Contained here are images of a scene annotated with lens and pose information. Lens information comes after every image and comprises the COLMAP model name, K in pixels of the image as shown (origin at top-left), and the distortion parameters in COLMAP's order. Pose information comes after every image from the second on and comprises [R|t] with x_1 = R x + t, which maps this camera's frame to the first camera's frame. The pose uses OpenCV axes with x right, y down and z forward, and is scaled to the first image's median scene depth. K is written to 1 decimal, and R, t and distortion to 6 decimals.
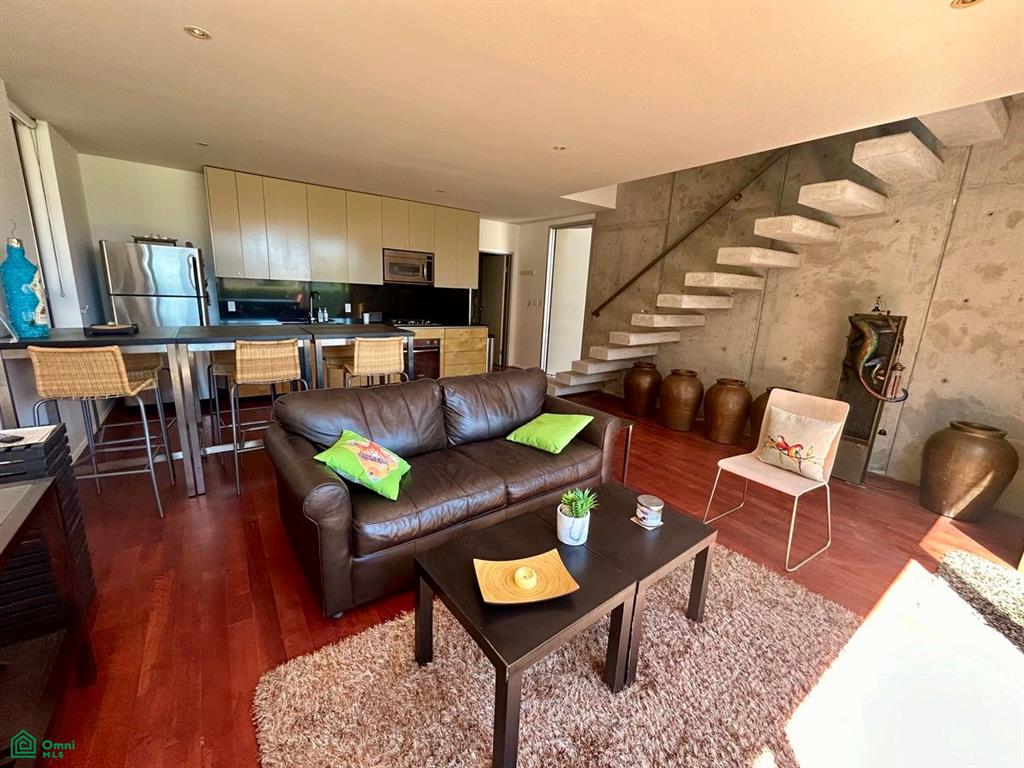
lens RADIAL K [[410.6, 0, 512.0], [0, 410.6, 384.0], [0, 0, 1]] dist [0.002395, 0.000417]
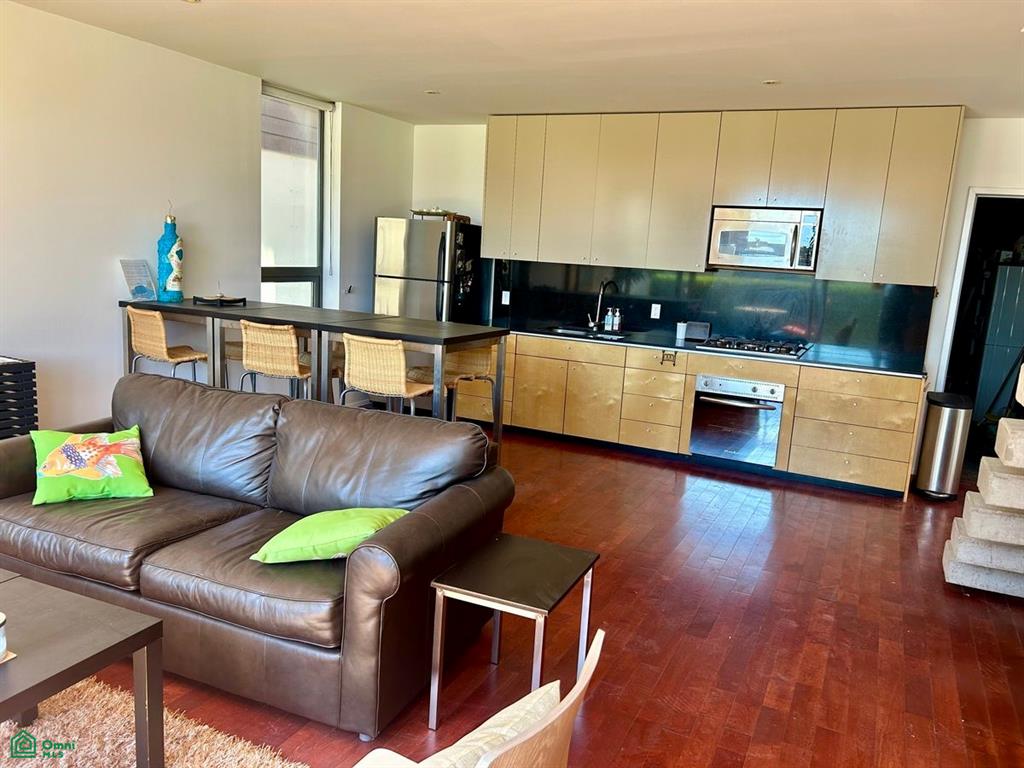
lens RADIAL K [[772.9, 0, 512.0], [0, 772.9, 384.0], [0, 0, 1]] dist [0.000470, -0.006115]
pose [[0.509166, 0.125921, -0.851407, 0.535970], [-0.225702, 0.974154, 0.009098, -0.063028], [0.830547, 0.187532, 0.524427, 0.356555]]
